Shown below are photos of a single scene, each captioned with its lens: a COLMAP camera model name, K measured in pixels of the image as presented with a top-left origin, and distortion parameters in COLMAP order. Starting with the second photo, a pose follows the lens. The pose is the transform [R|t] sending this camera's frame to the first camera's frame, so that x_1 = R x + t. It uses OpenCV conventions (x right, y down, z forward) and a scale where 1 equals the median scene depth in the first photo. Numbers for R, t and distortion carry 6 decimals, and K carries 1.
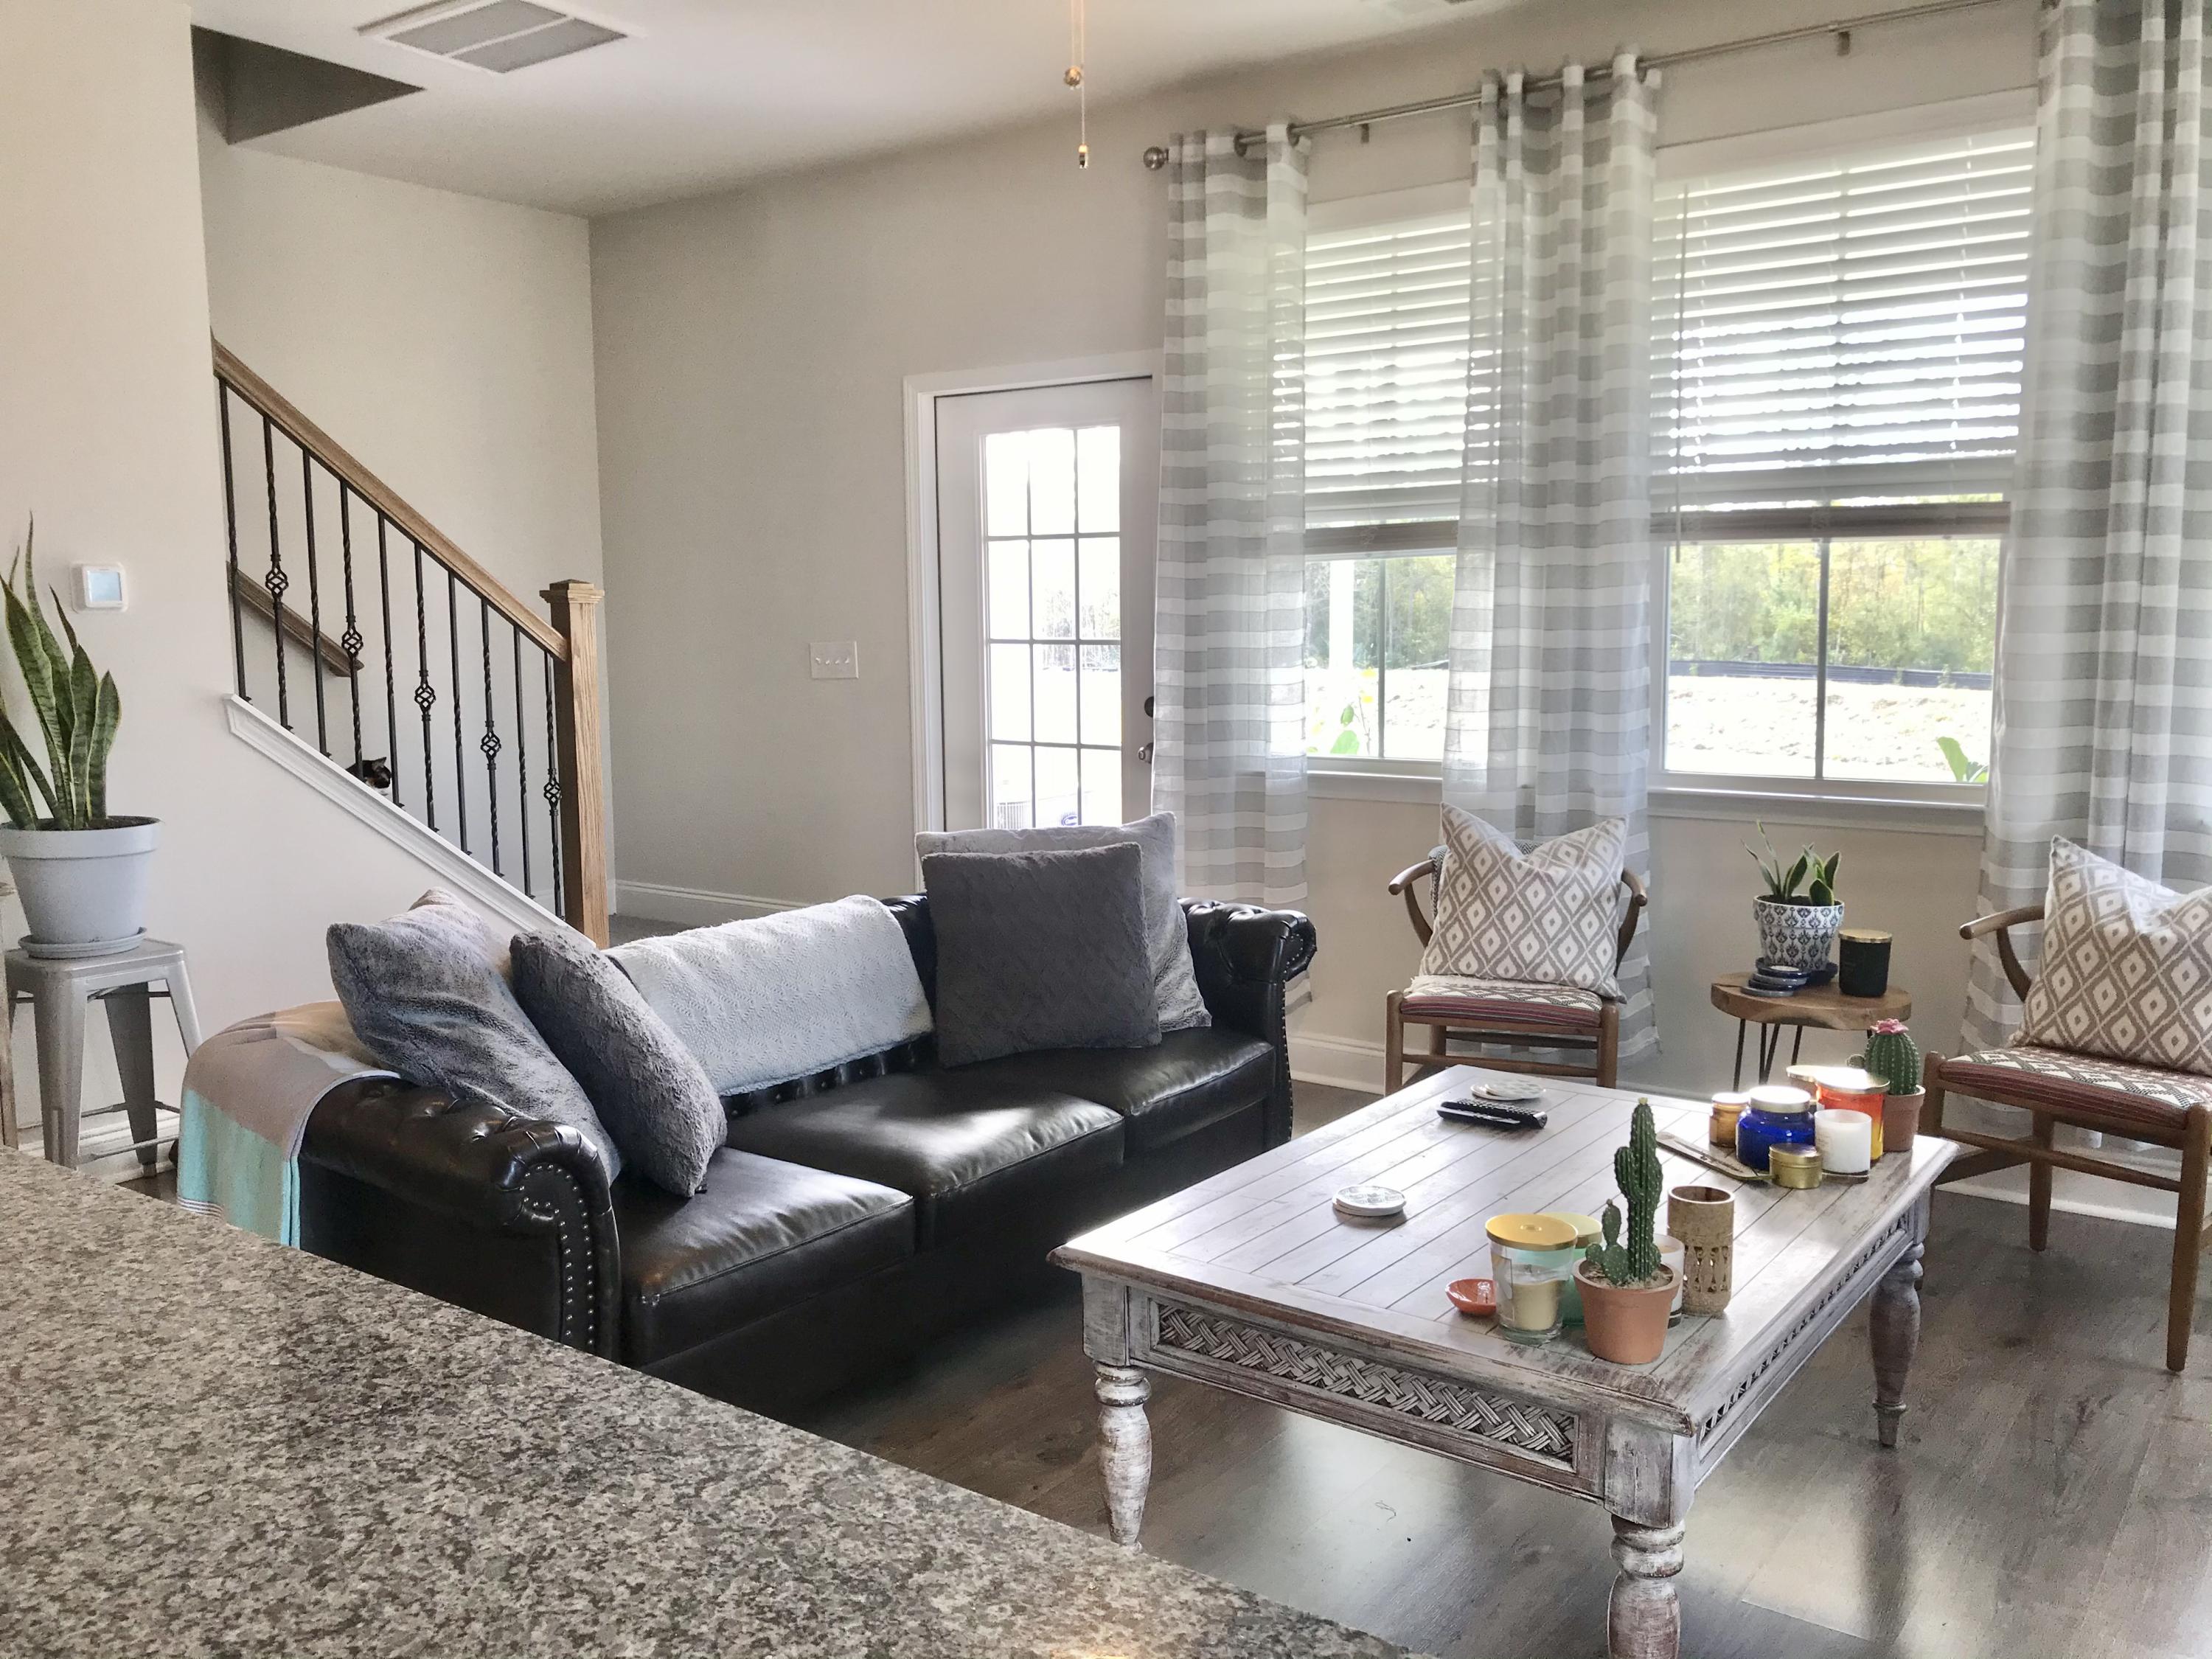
lens RADIAL K [[1814.2, 0, 1096.9], [0, 1814.2, 825.1], [0, 0, 1]] dist [0.032369, -0.030709]
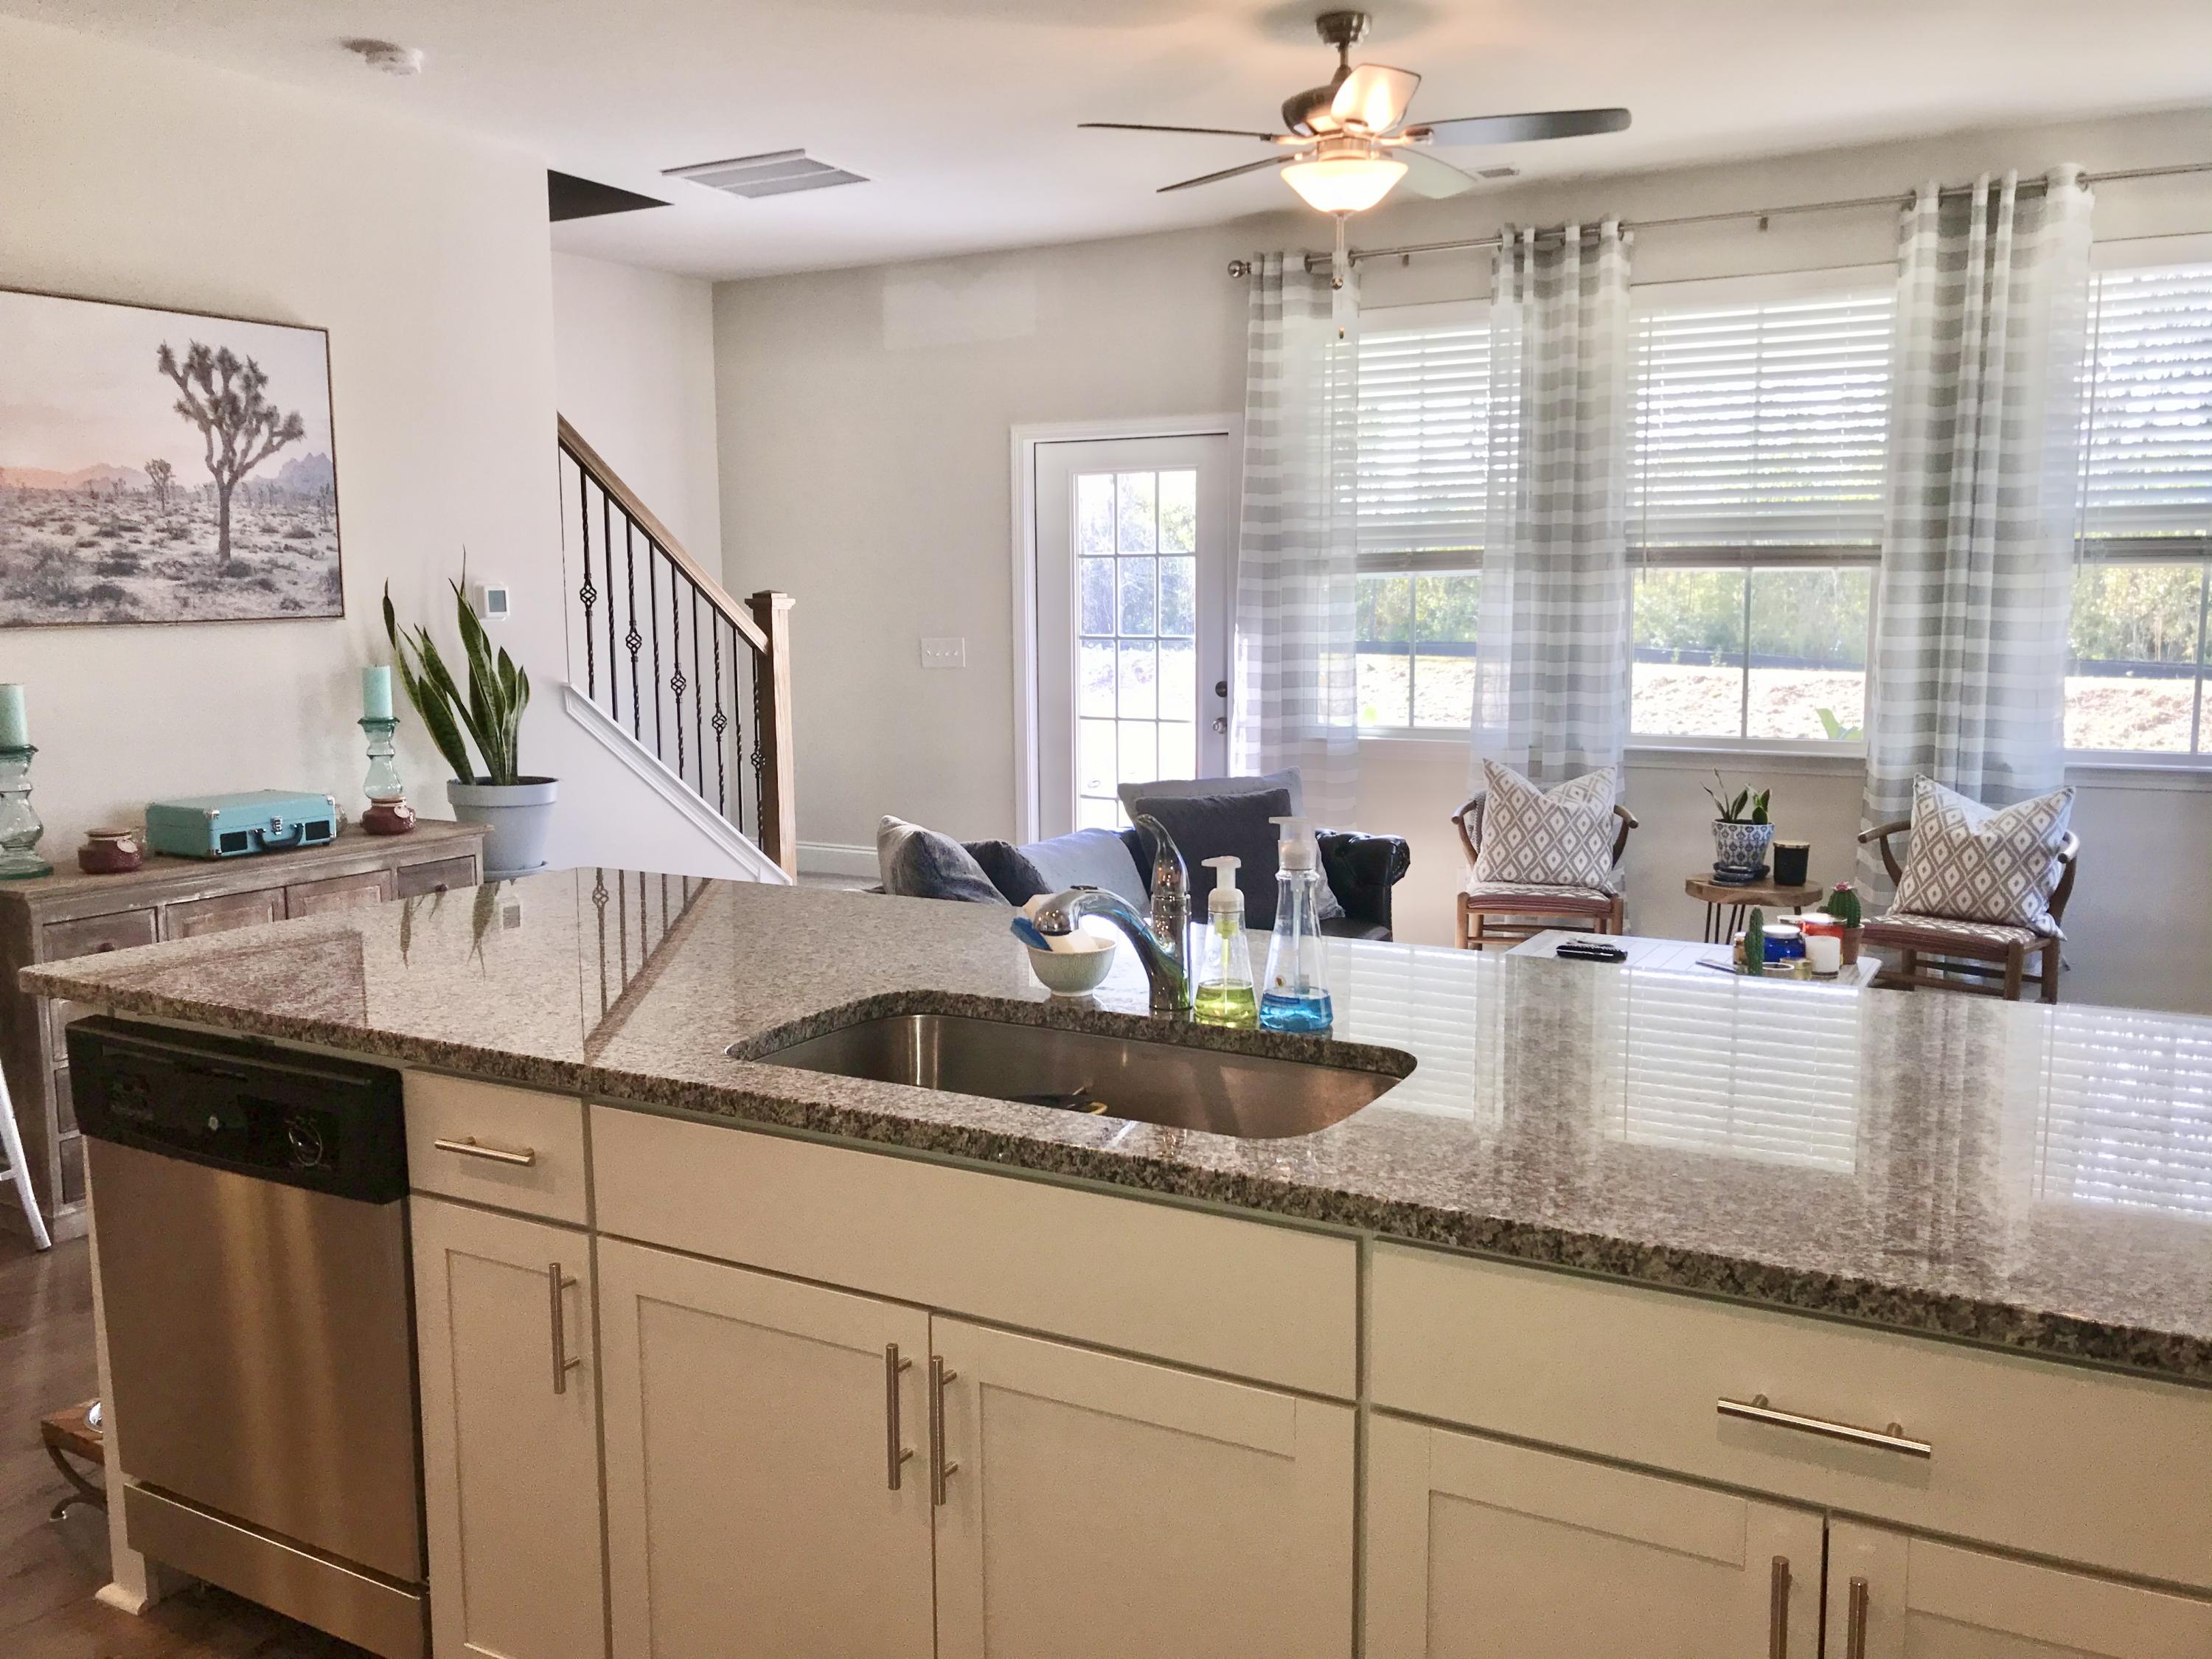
lens RADIAL K [[1814.2, 0, 1094.2], [0, 1814.2, 828.2], [0, 0, 1]] dist [0.032369, -0.030709]
pose [[0.993590, -0.013347, 0.112249, -0.270911], [0.011897, 0.999837, 0.013581, 0.019582], [-0.112412, -0.012159, 0.993587, -0.354037]]
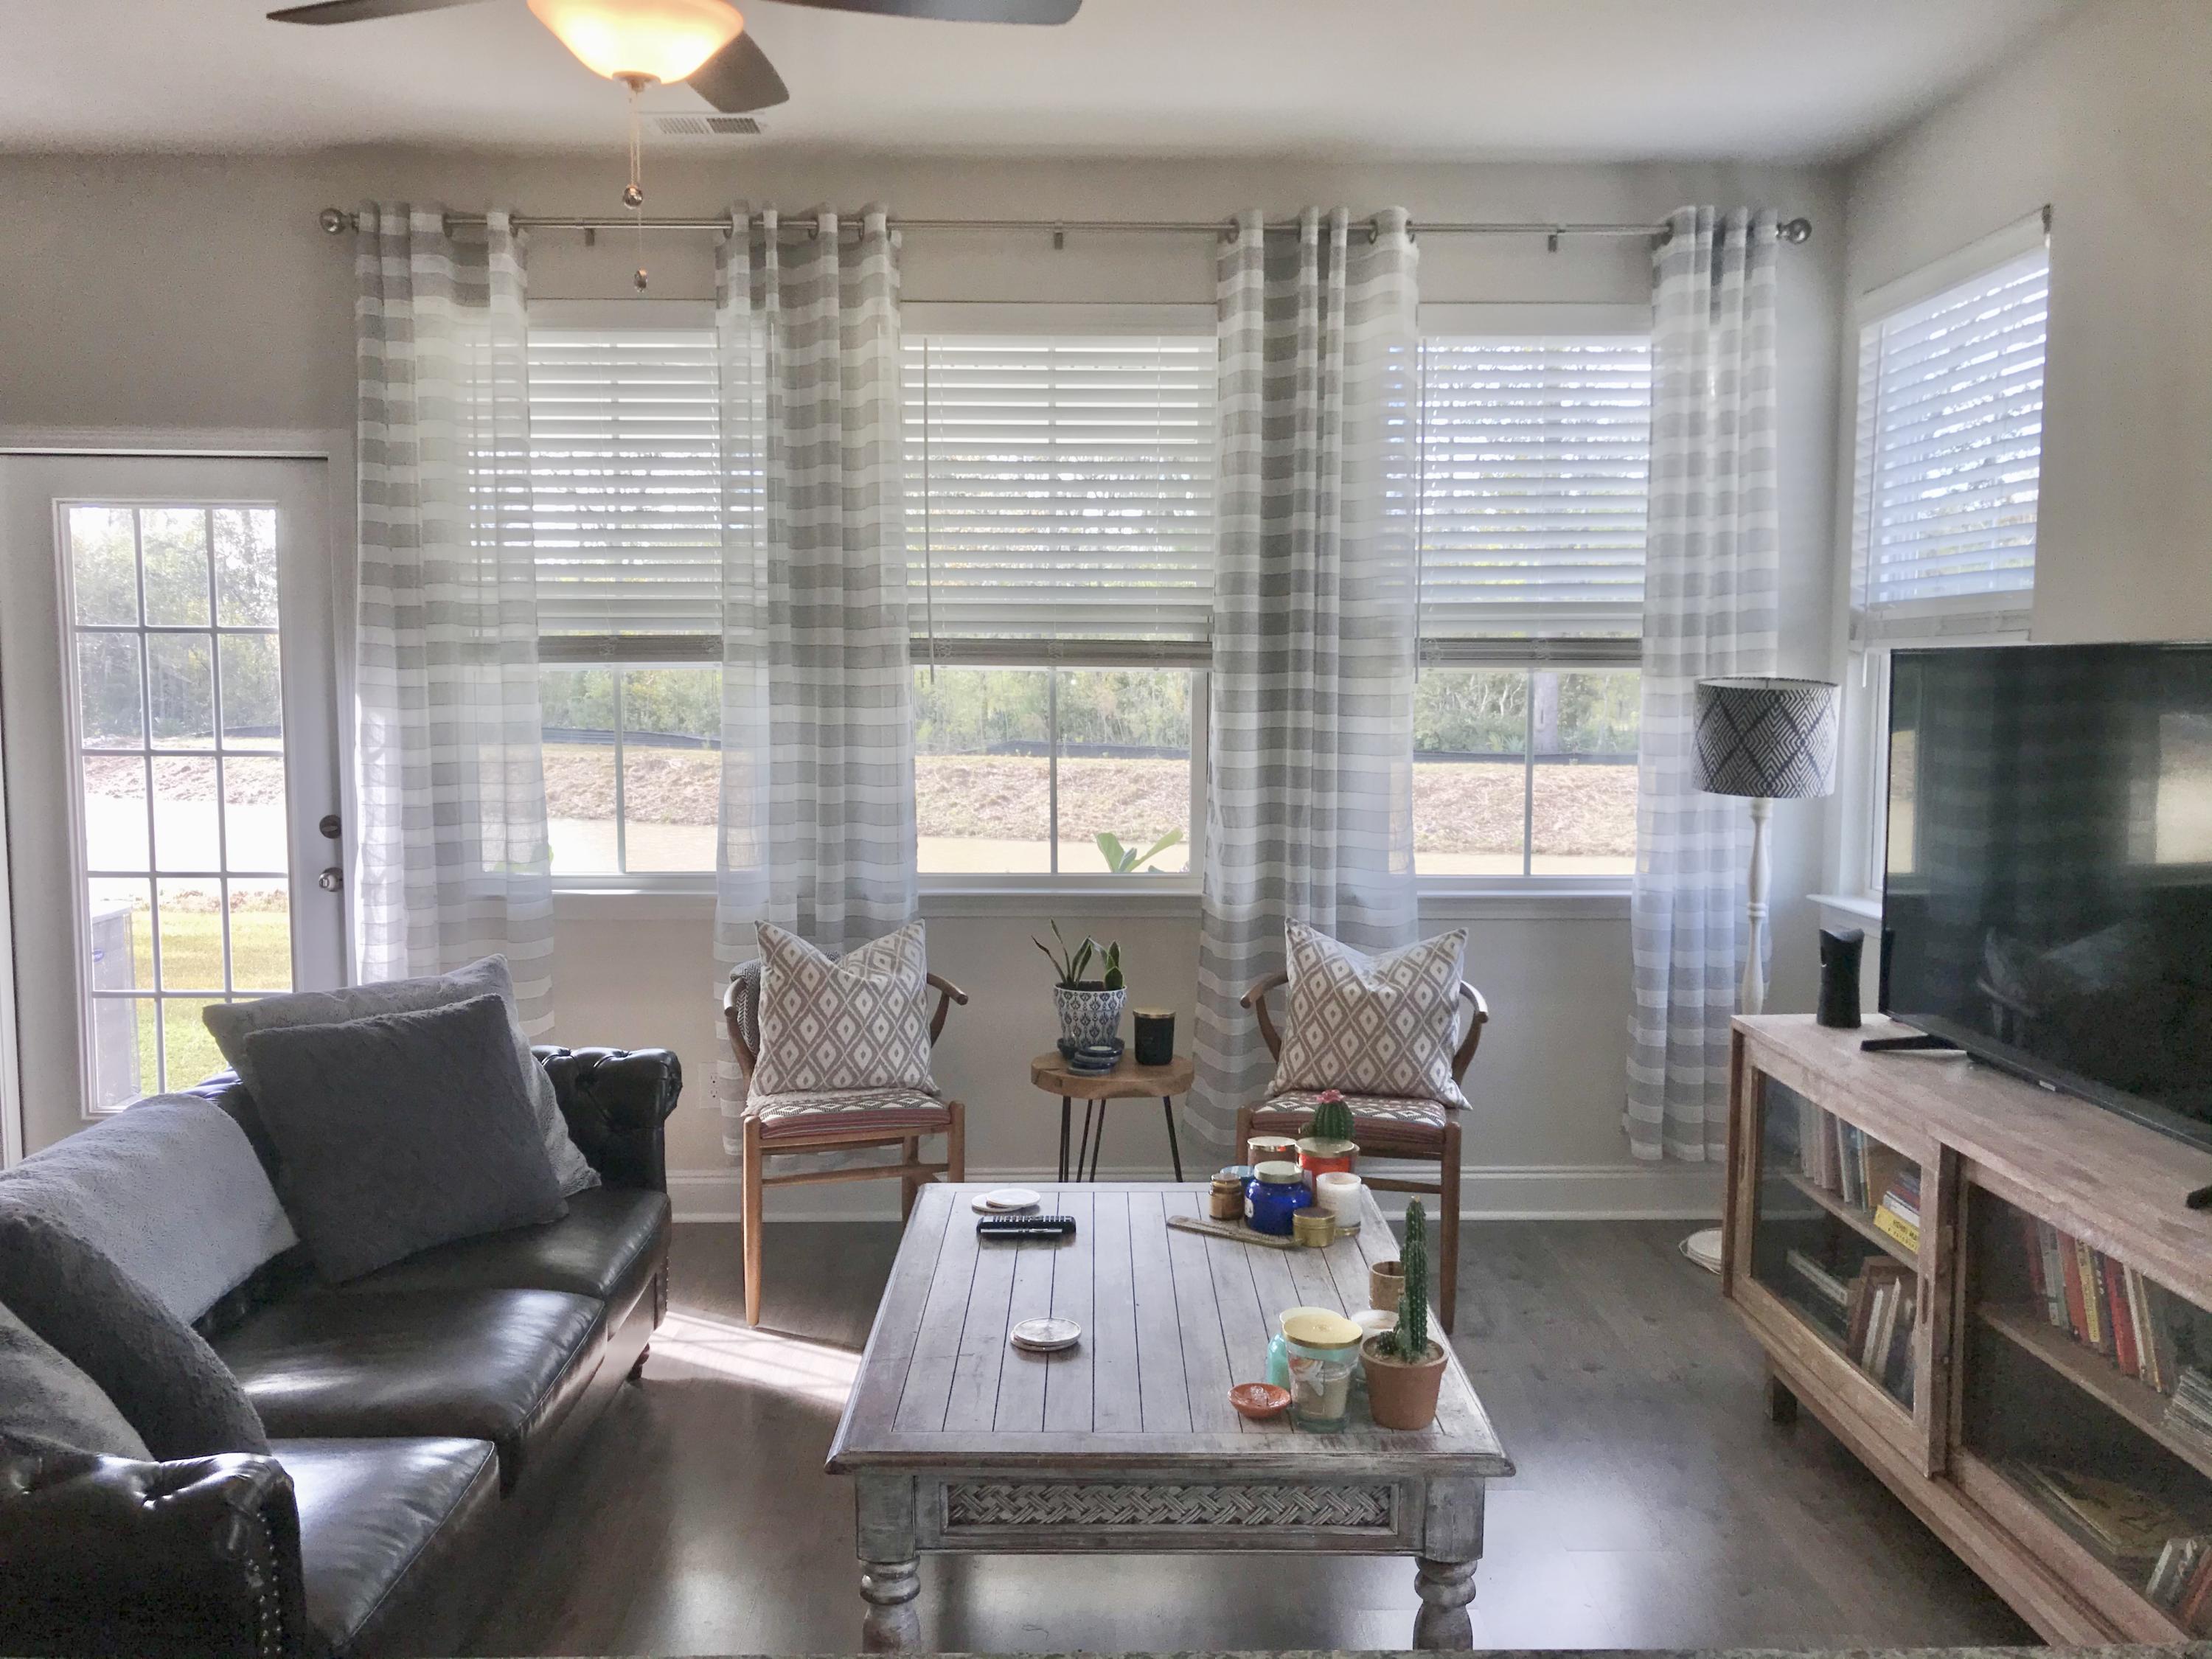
lens RADIAL K [[1814.2, 0, 1102.5], [0, 1814.2, 832.0], [0, 0, 1]] dist [0.032369, -0.030709]
pose [[0.797093, -0.045480, 0.602142, -0.271077], [0.061645, 0.998079, -0.006219, -0.045020], [-0.600702, 0.042076, 0.798365, 0.082504]]
